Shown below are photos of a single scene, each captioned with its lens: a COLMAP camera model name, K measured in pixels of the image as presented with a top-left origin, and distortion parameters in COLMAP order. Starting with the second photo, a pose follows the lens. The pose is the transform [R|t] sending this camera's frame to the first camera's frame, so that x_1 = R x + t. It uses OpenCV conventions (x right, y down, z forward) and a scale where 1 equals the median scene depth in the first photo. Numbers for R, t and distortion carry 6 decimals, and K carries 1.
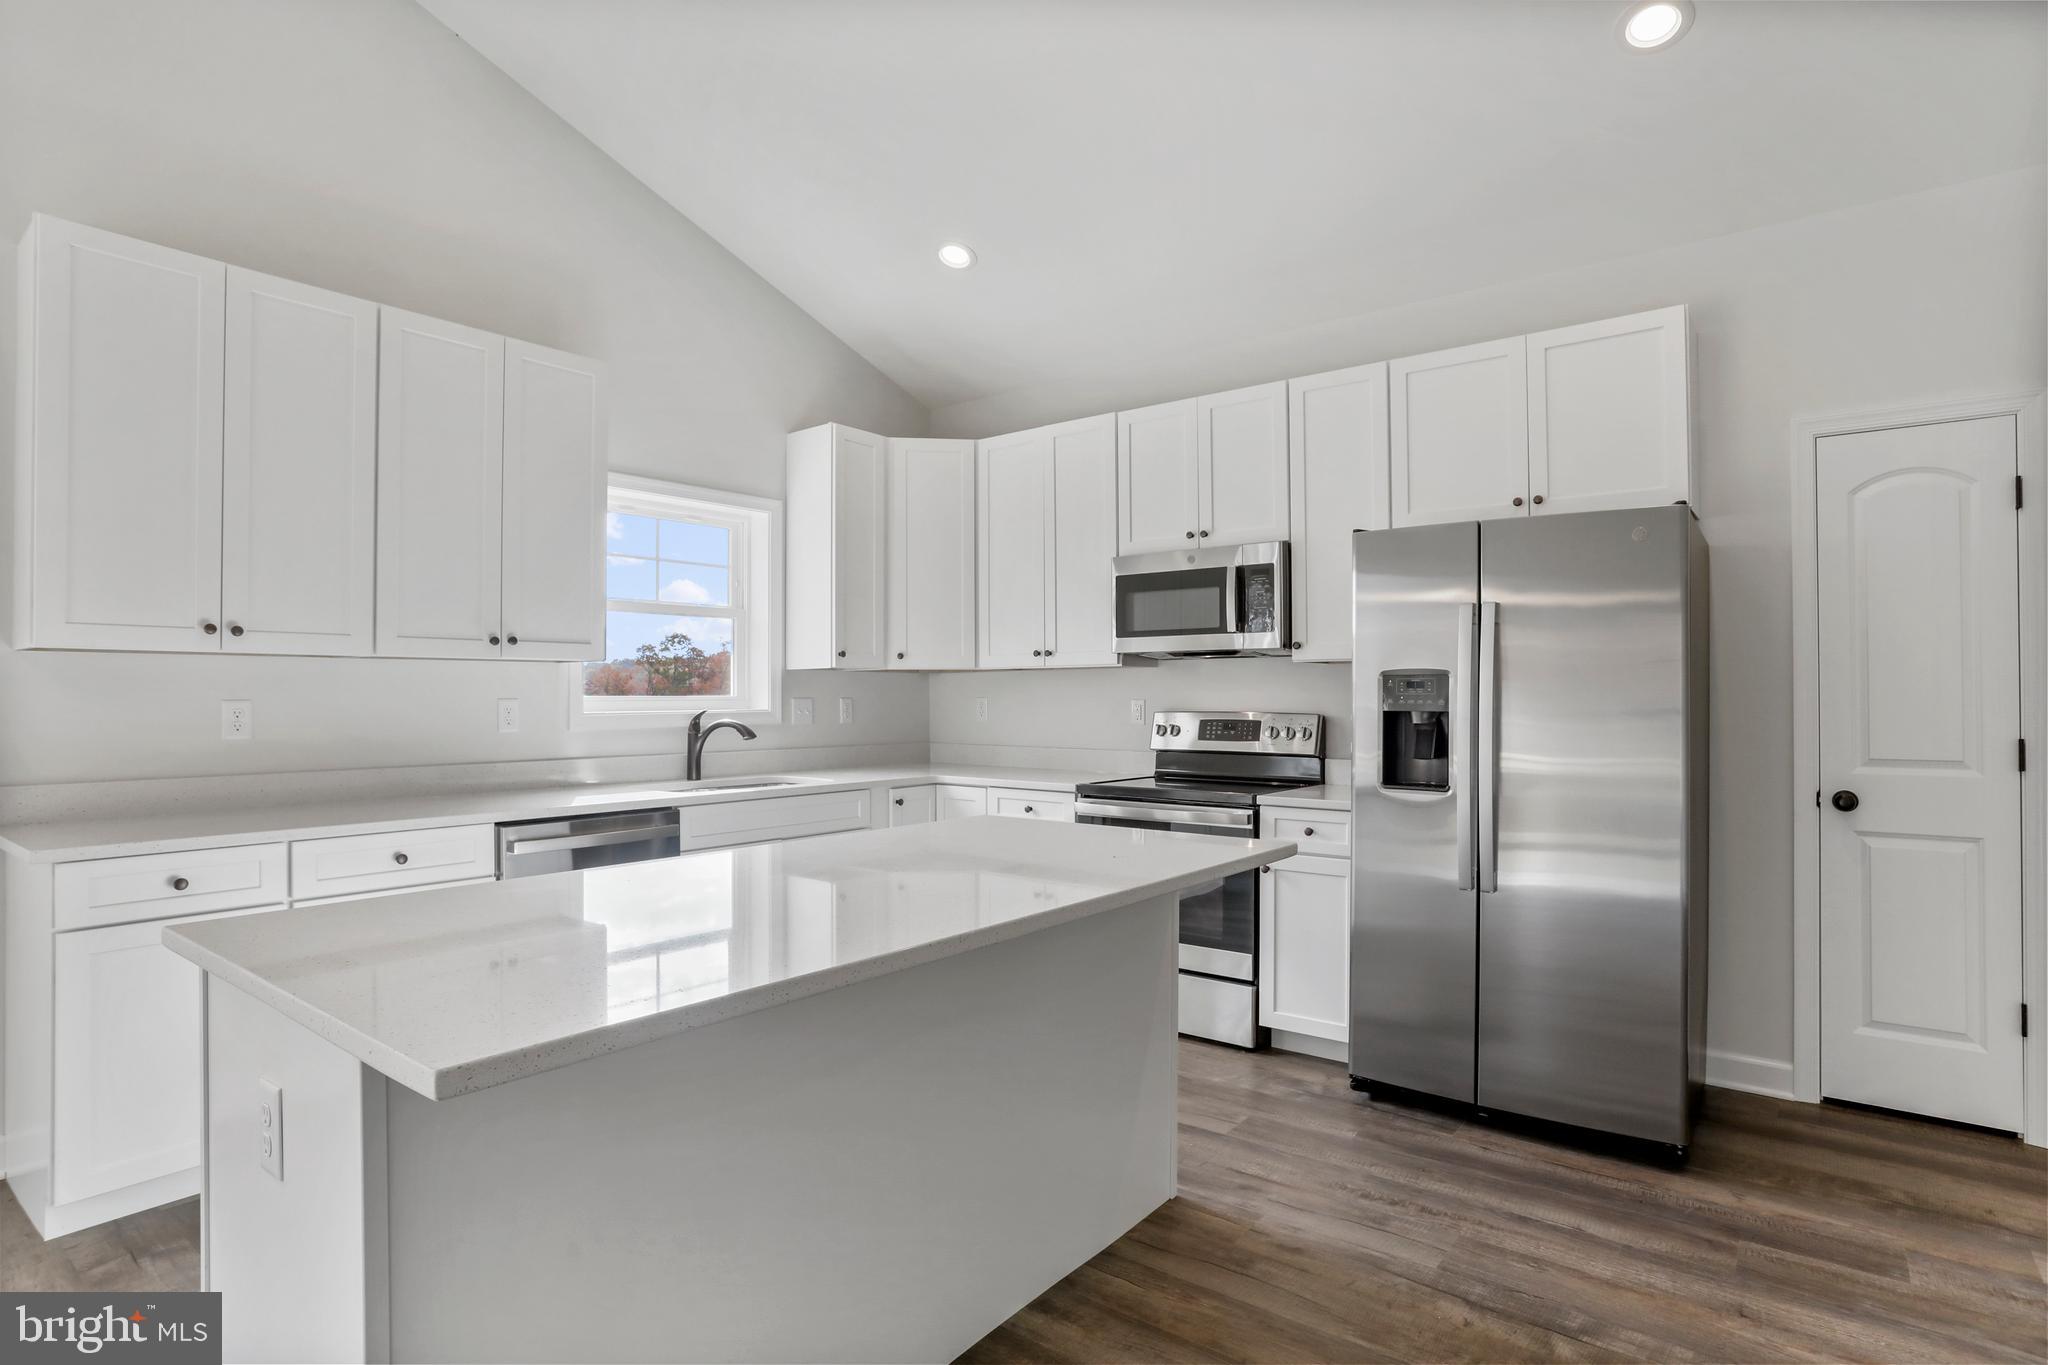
lens RADIAL K [[1049.0, 0, 1024.0], [0, 1049.0, 682.5], [0, 0, 1]] dist [-0.063100, 0.034804]
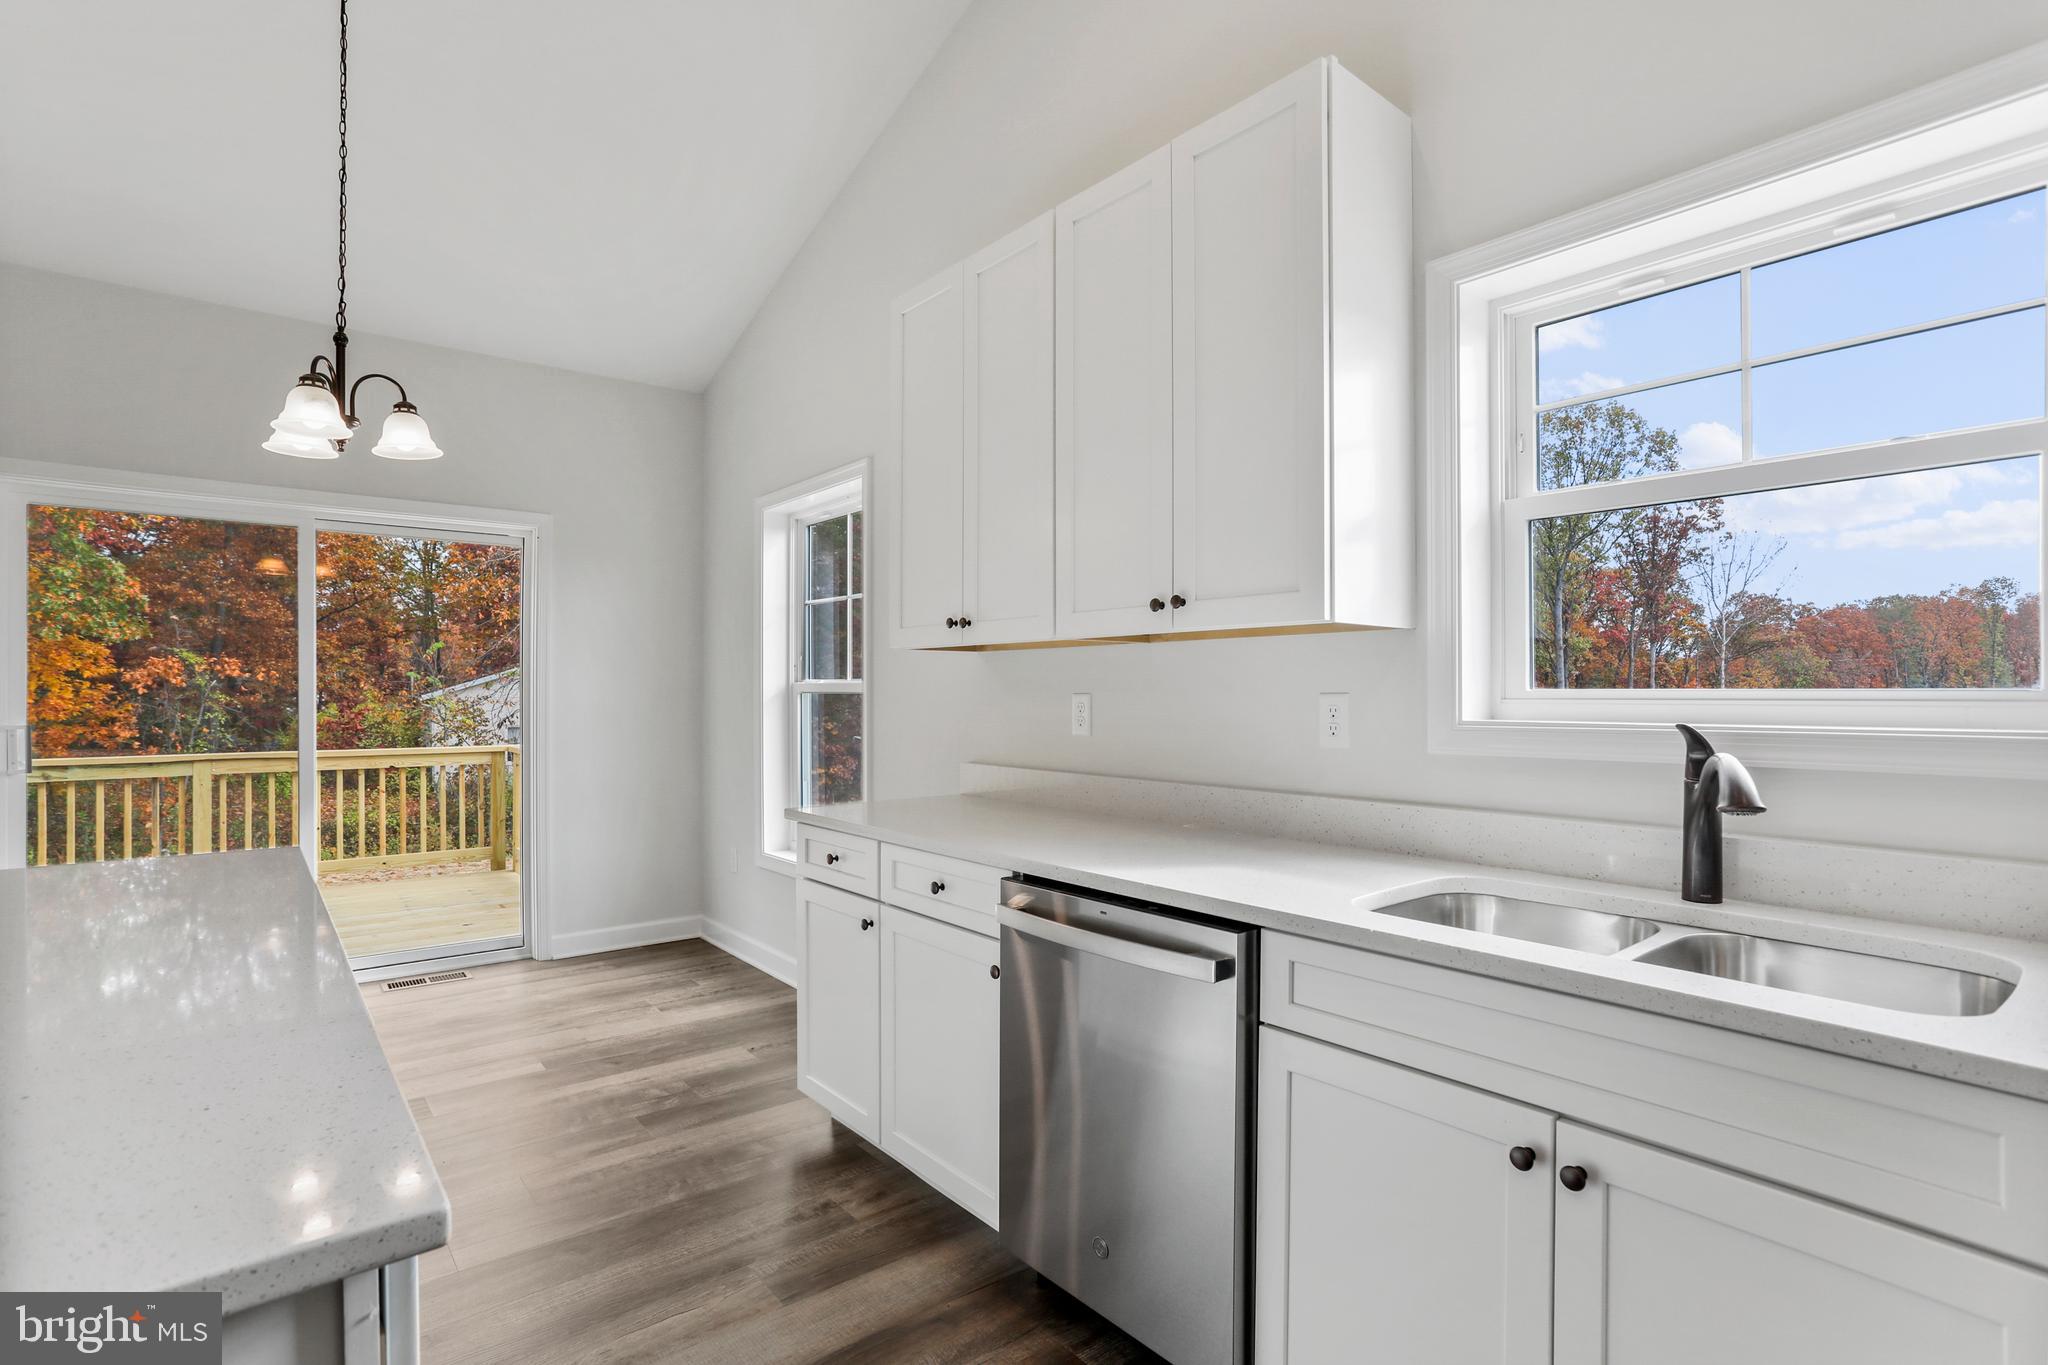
lens RADIAL K [[995.0, 0, 1031.7], [0, 995.0, 687.3], [0, 0, 1]] dist [-0.037870, 0.000550]
pose [[-0.233197, -0.006469, -0.972408, 0.093162], [0.008262, 0.999929, -0.008633, 0.013871], [0.972395, -0.010047, -0.233127, 0.848173]]
